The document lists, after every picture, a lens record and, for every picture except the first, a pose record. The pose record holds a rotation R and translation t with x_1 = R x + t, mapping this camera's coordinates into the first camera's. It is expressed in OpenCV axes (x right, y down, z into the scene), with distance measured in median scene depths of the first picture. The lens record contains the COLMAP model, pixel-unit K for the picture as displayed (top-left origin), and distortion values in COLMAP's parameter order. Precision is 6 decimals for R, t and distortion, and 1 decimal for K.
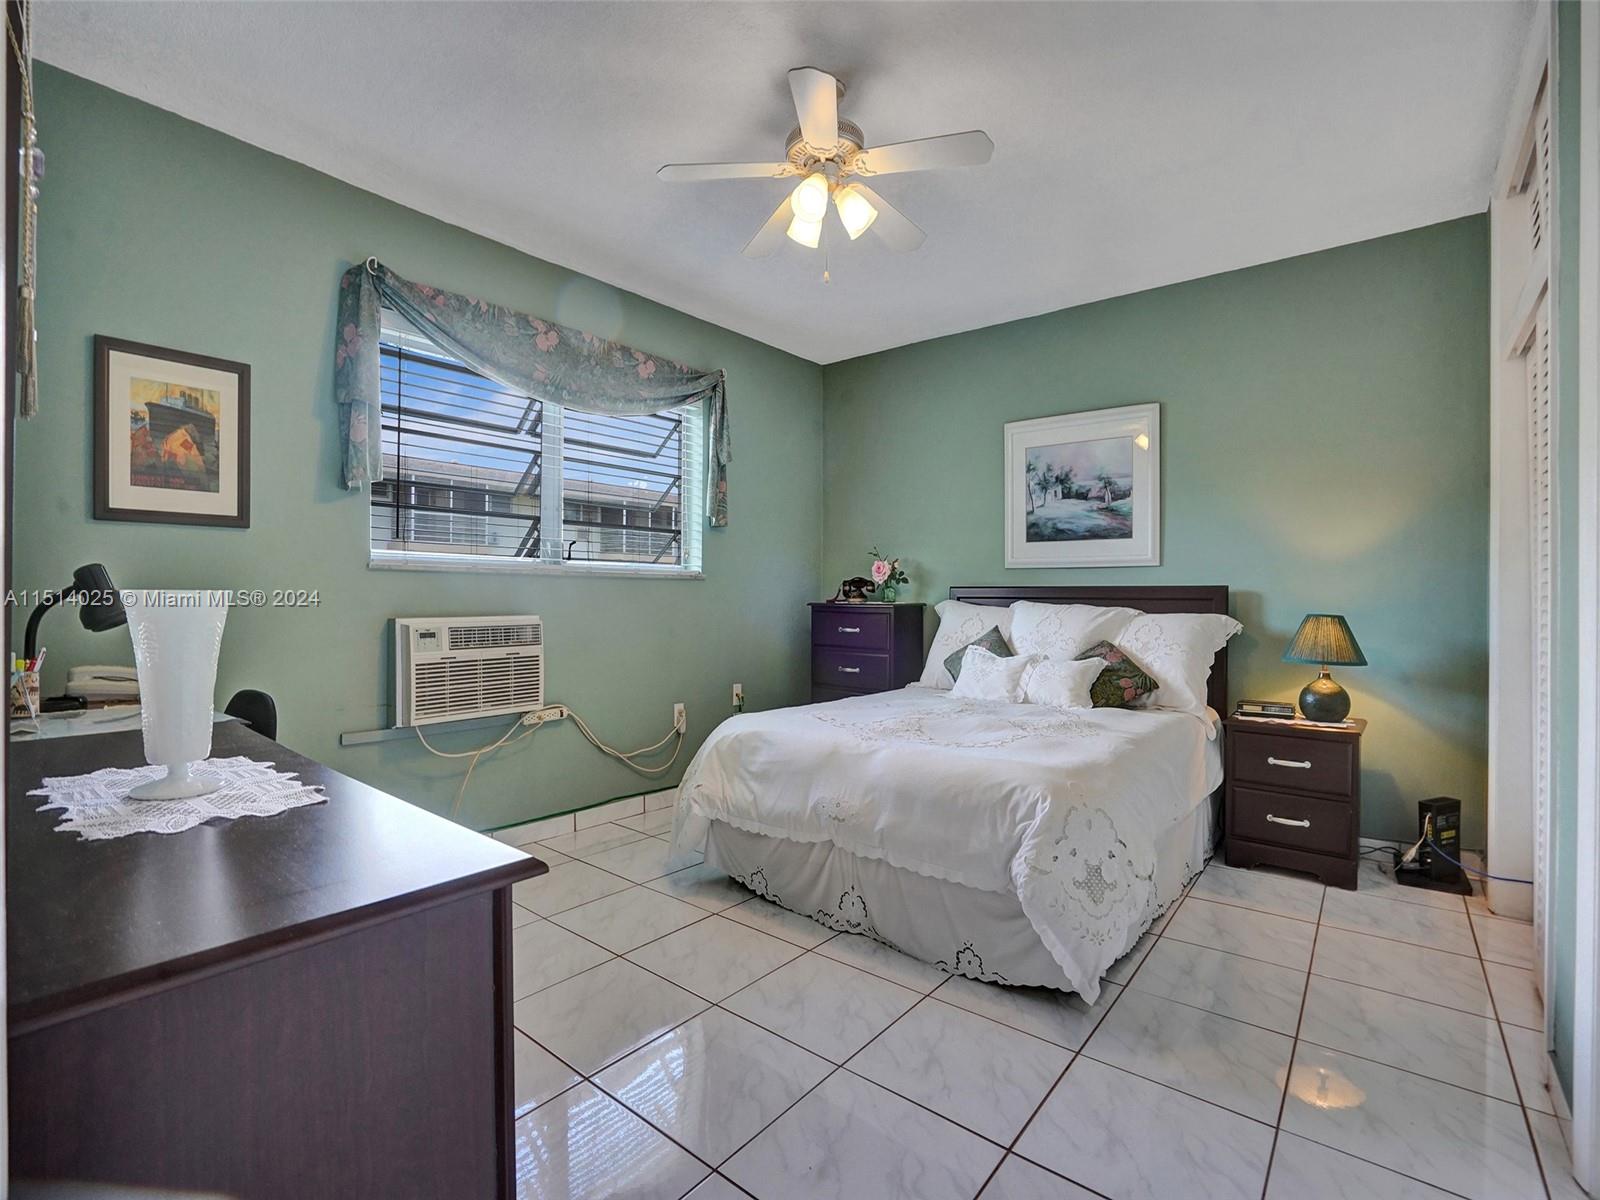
lens RADIAL K [[750.5, 0, 789.2], [0, 750.5, 600.6], [0, 0, 1]] dist [-0.052608, 0.021764]
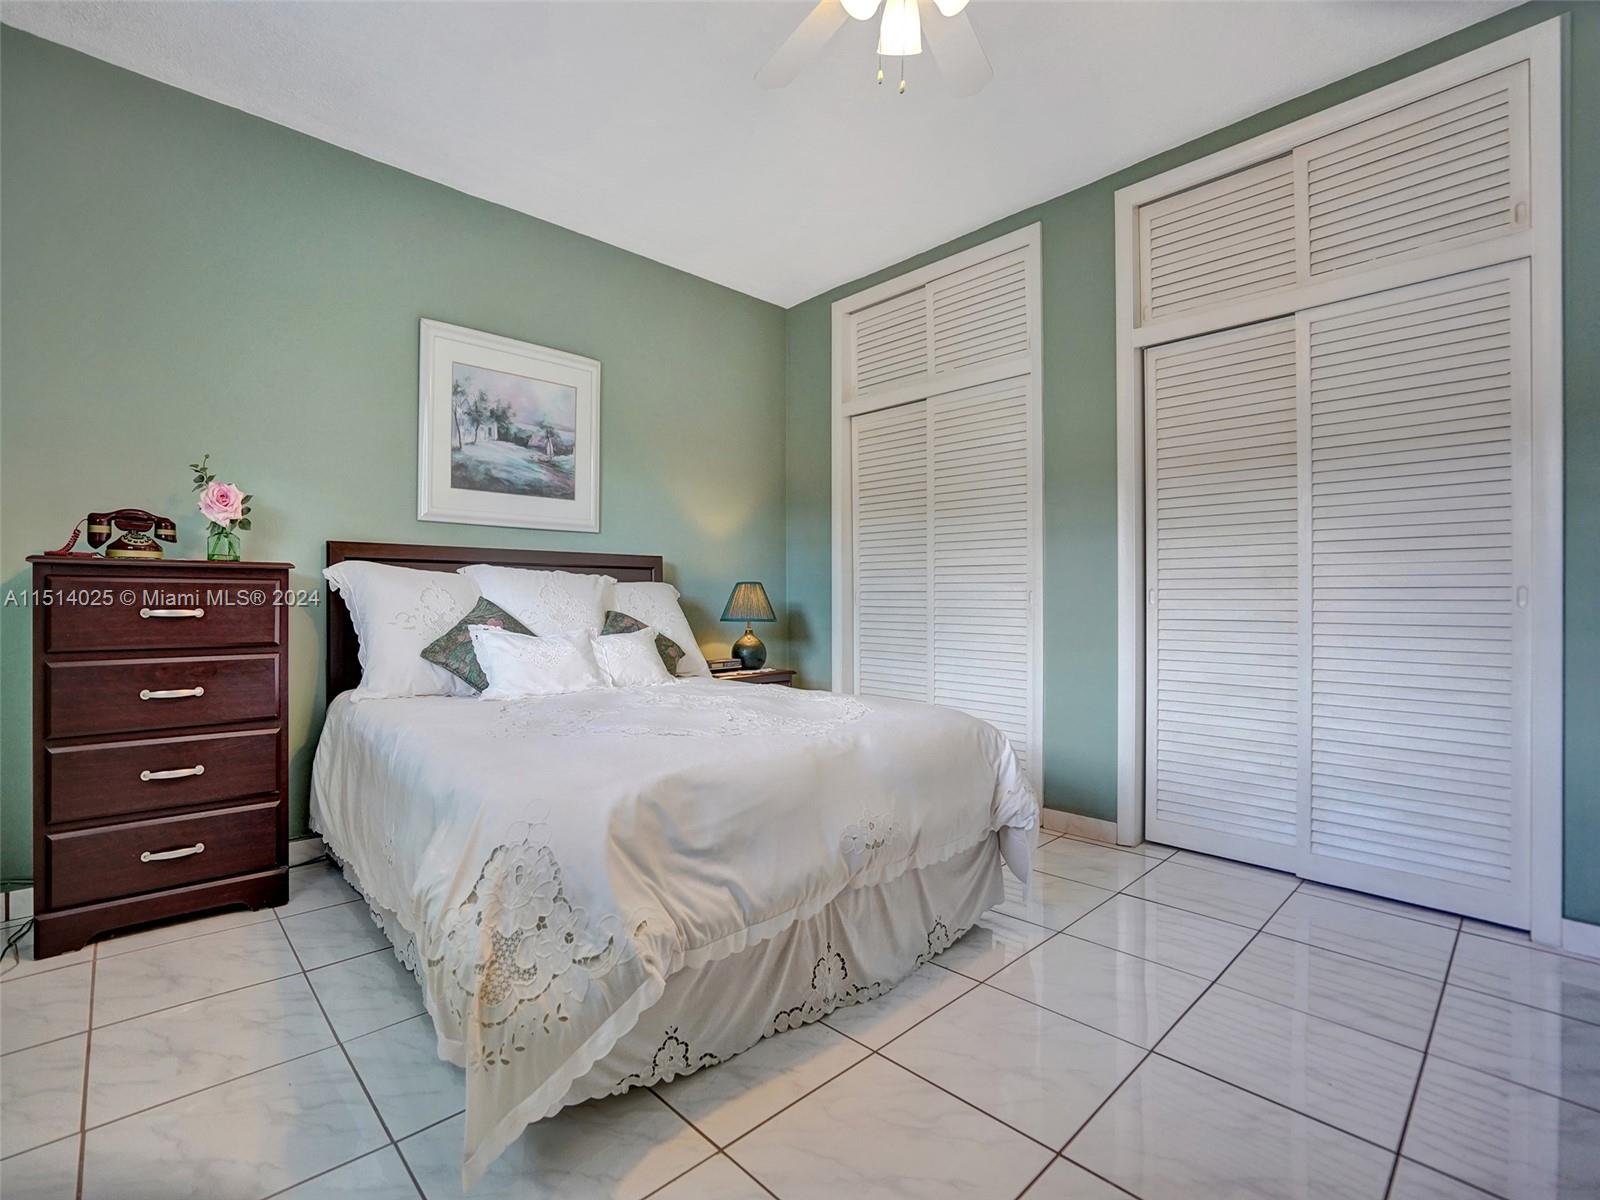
lens RADIAL K [[750.5, 0, 789.2], [0, 750.5, 600.6], [0, 0, 1]] dist [-0.052608, 0.021764]
pose [[0.124944, 0.002367, 0.992161, -0.385512], [0.013817, 0.999896, -0.004125, 0.043054], [-0.992068, 0.014224, 0.124898, 0.599908]]
